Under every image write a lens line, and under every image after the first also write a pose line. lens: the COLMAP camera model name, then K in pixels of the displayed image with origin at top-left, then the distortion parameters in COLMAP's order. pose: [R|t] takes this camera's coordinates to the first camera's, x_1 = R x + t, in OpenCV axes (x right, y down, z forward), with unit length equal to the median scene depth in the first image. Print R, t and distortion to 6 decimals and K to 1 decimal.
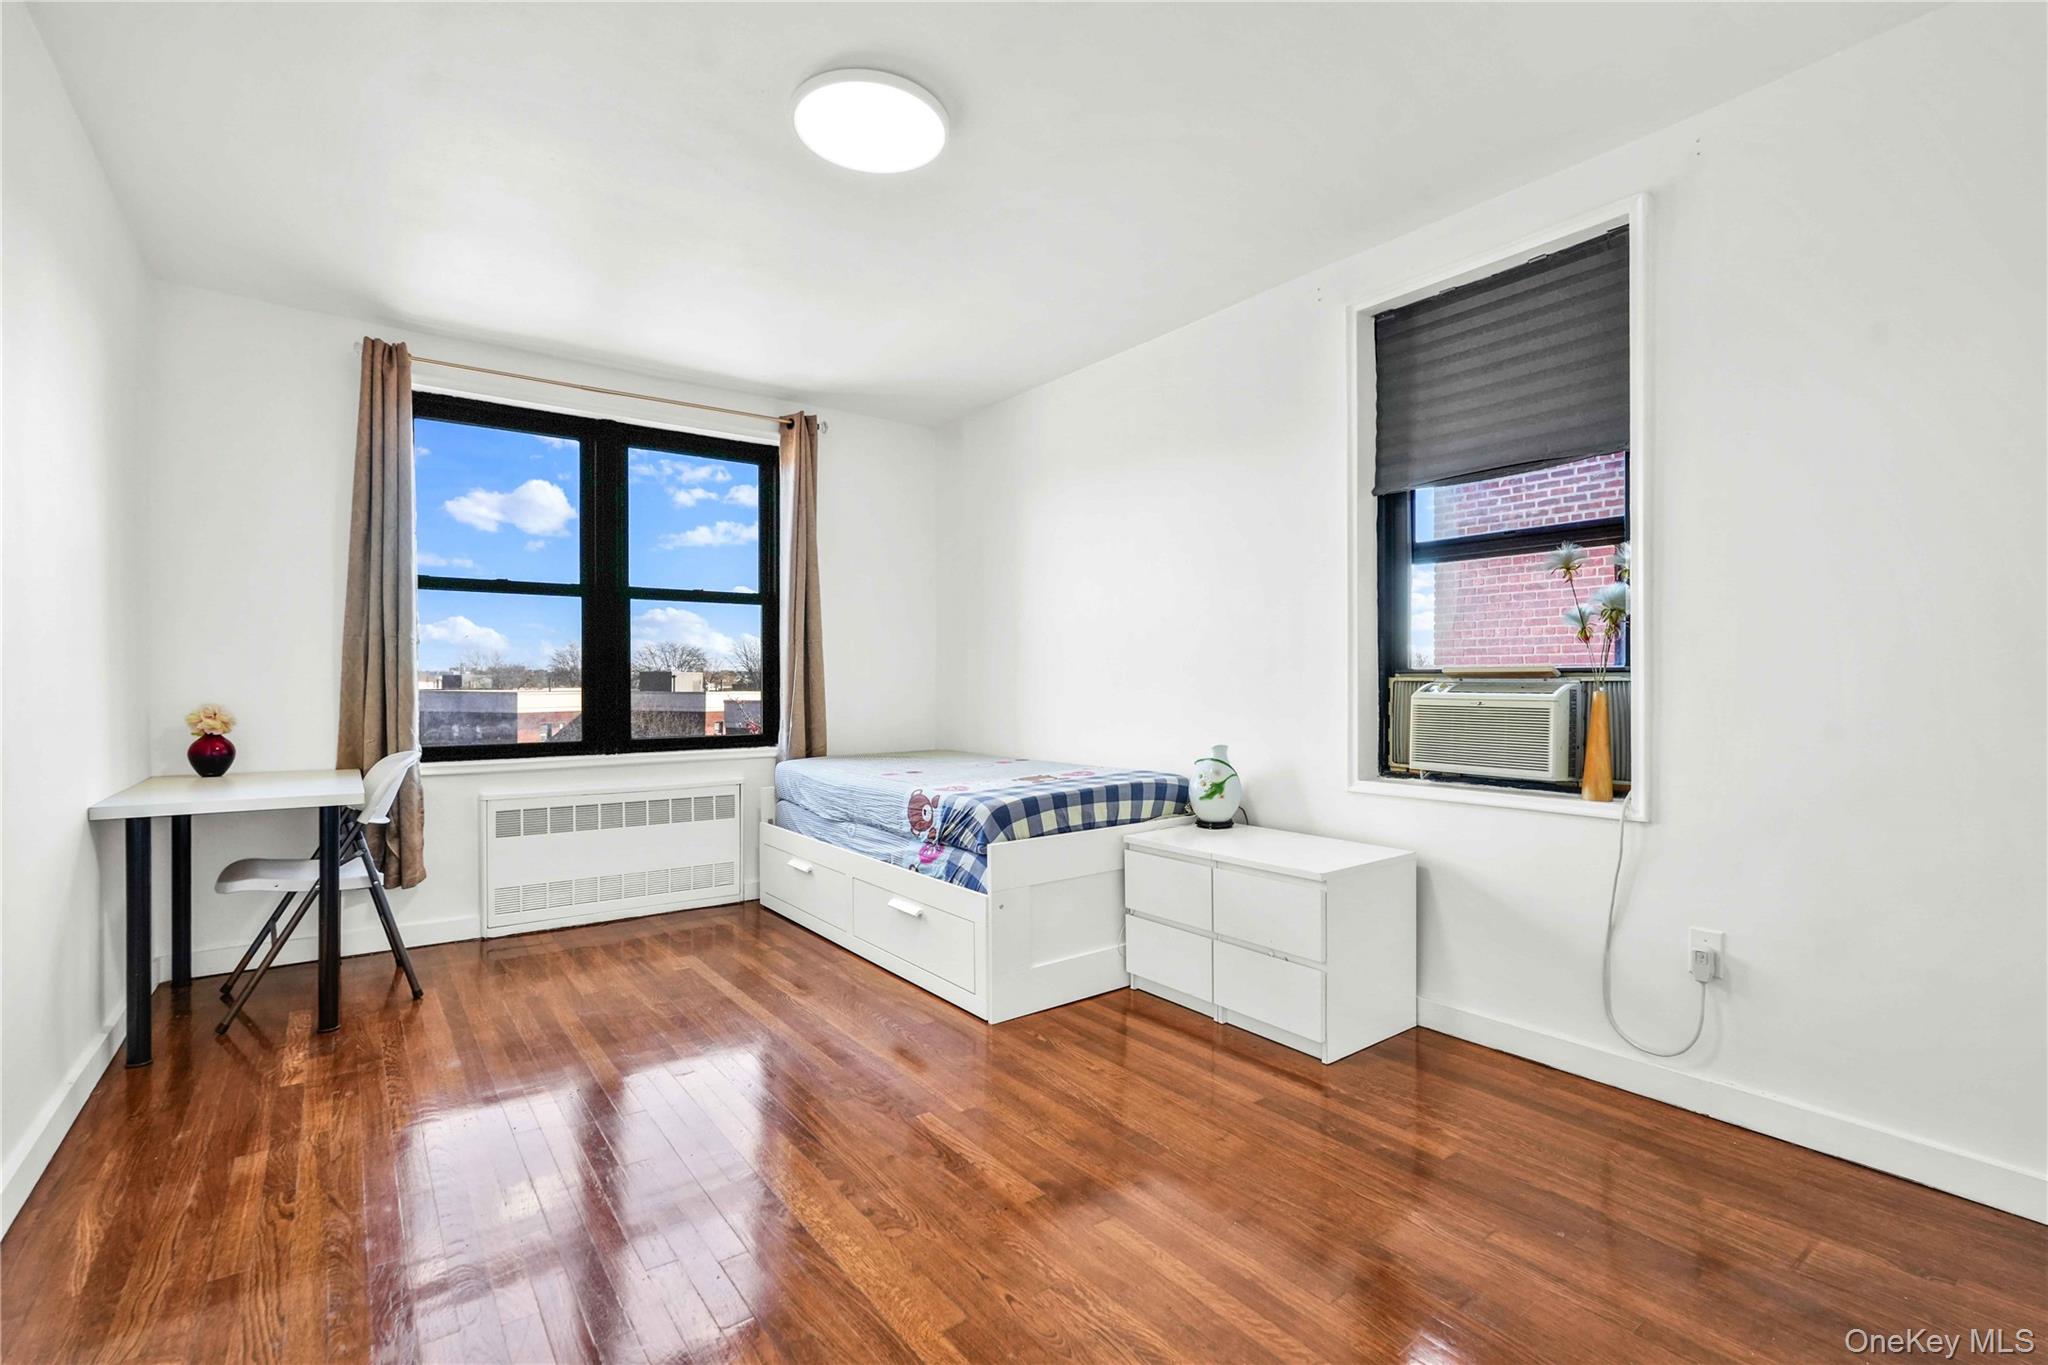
lens RADIAL K [[912.8, 0, 1010.5], [0, 912.8, 692.2], [0, 0, 1]] dist [-0.015068, 0.000251]
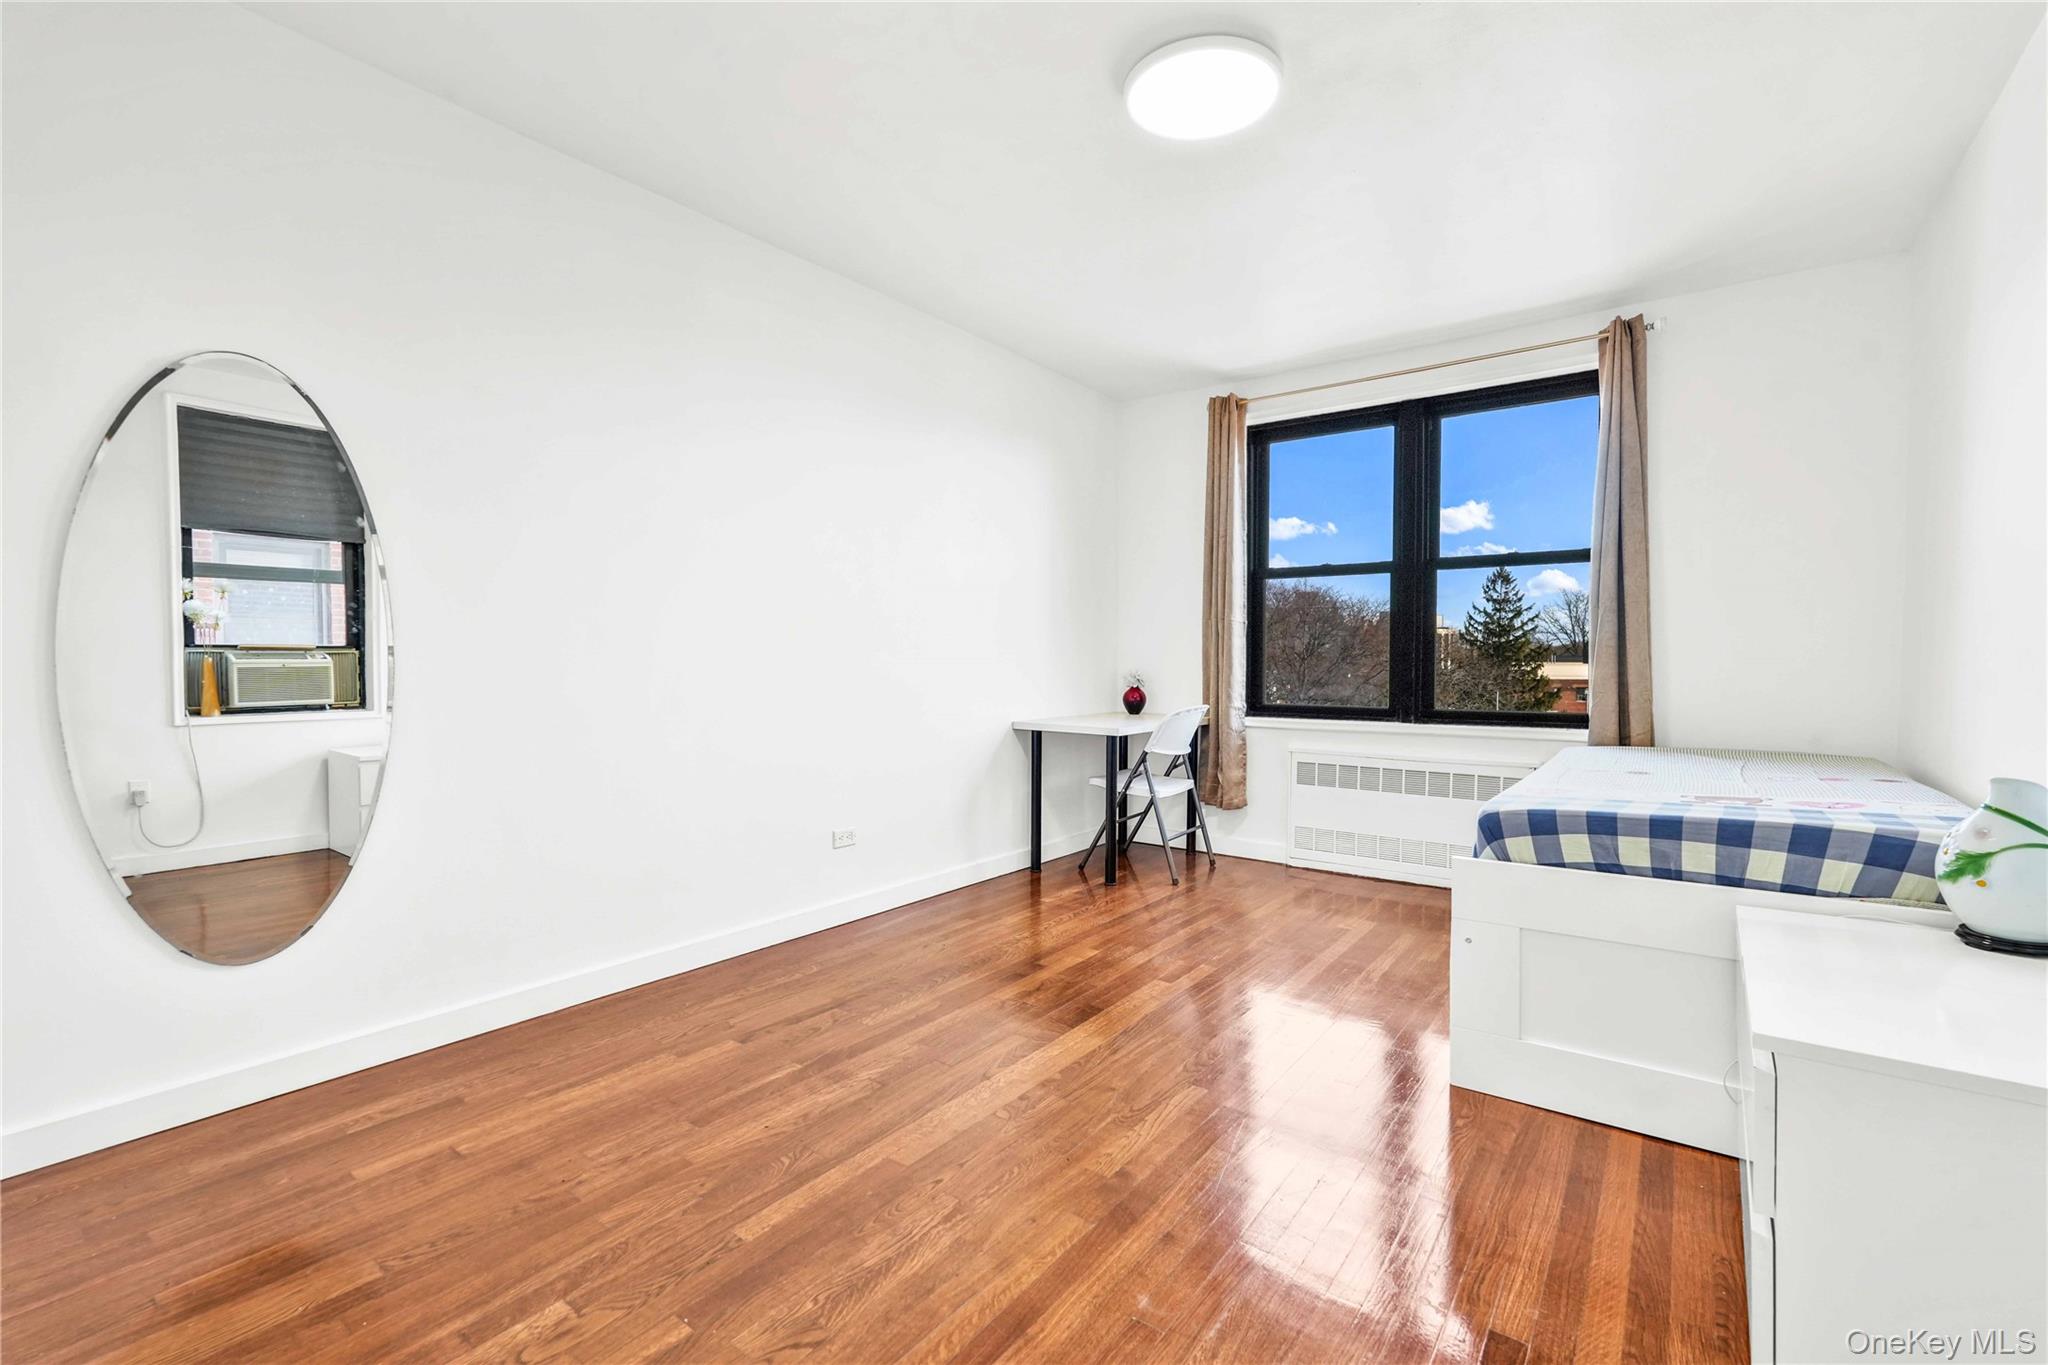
lens RADIAL K [[896.1, 0, 1024.0], [0, 896.1, 682.5], [0, 0, 1]] dist [-0.010798, 0.000763]
pose [[0.284783, 0.027256, -0.958205, 0.488580], [-0.011230, 0.999622, 0.025096, 0.002010], [0.958526, 0.003614, 0.284981, 0.345333]]
